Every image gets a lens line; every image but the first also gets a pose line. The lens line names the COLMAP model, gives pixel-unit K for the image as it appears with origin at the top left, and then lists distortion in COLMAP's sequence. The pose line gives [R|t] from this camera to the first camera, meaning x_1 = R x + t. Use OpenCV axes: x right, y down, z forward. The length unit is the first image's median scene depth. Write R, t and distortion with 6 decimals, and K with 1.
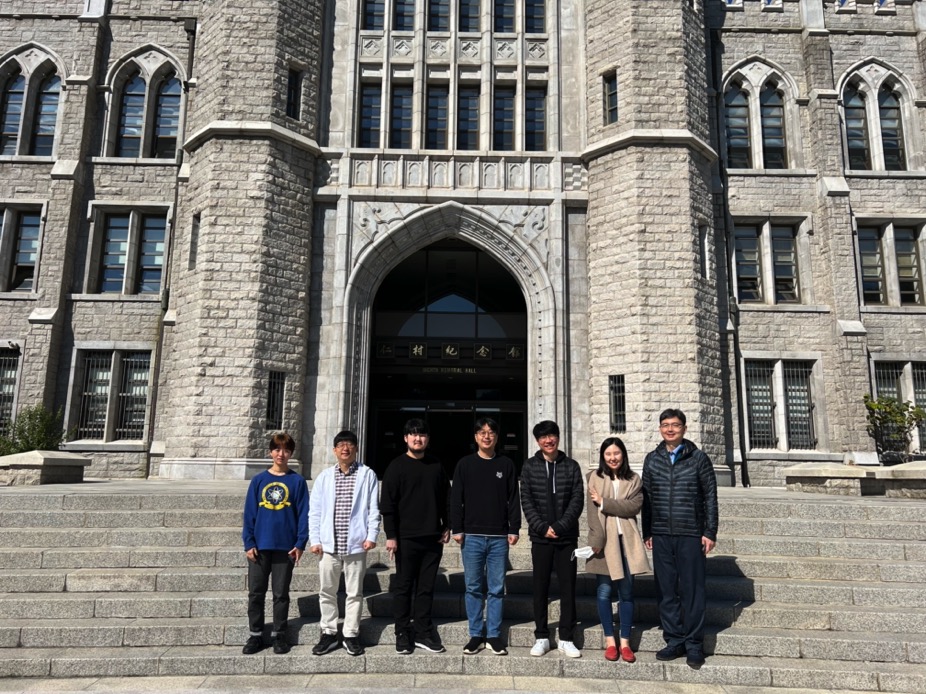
lens RADIAL K [[694.1, 0, 458.9], [0, 694.1, 340.9], [0, 0, 1]] dist [0.056941, -0.056041]
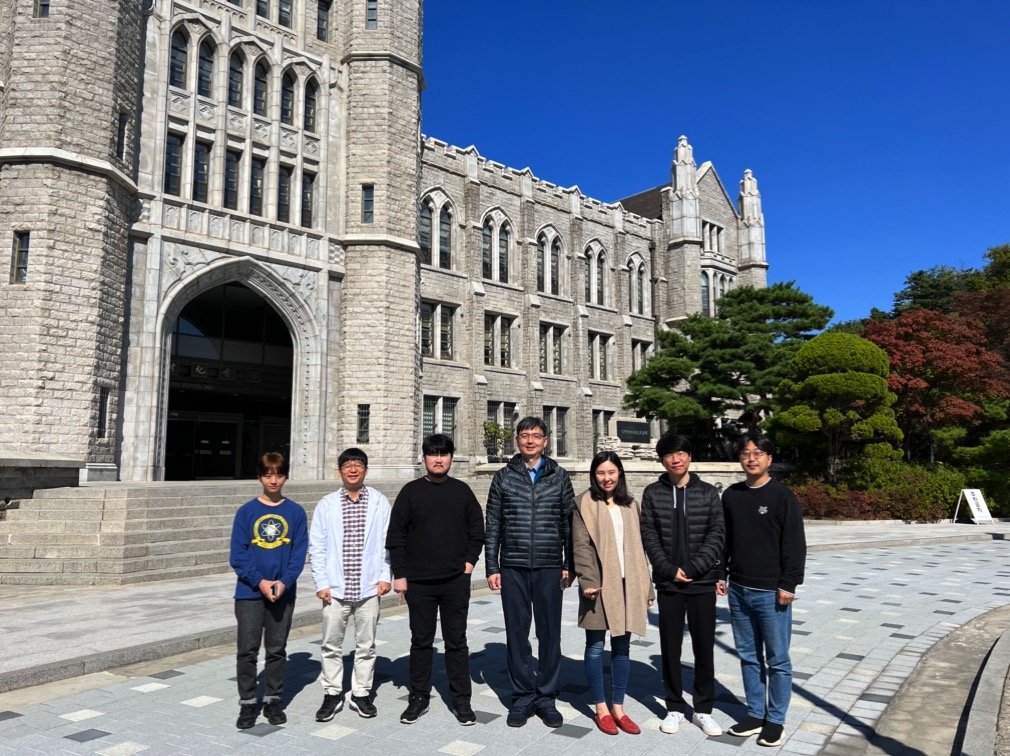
lens RADIAL K [[757.1, 0, 504.7], [0, 757.1, 375.9], [0, 0, 1]] dist [0.056941, -0.056041]
pose [[0.740780, 0.071592, 0.667922, -0.566044], [-0.112353, 0.993503, 0.018119, -0.065246], [-0.662285, -0.088465, 0.744011, -0.336046]]
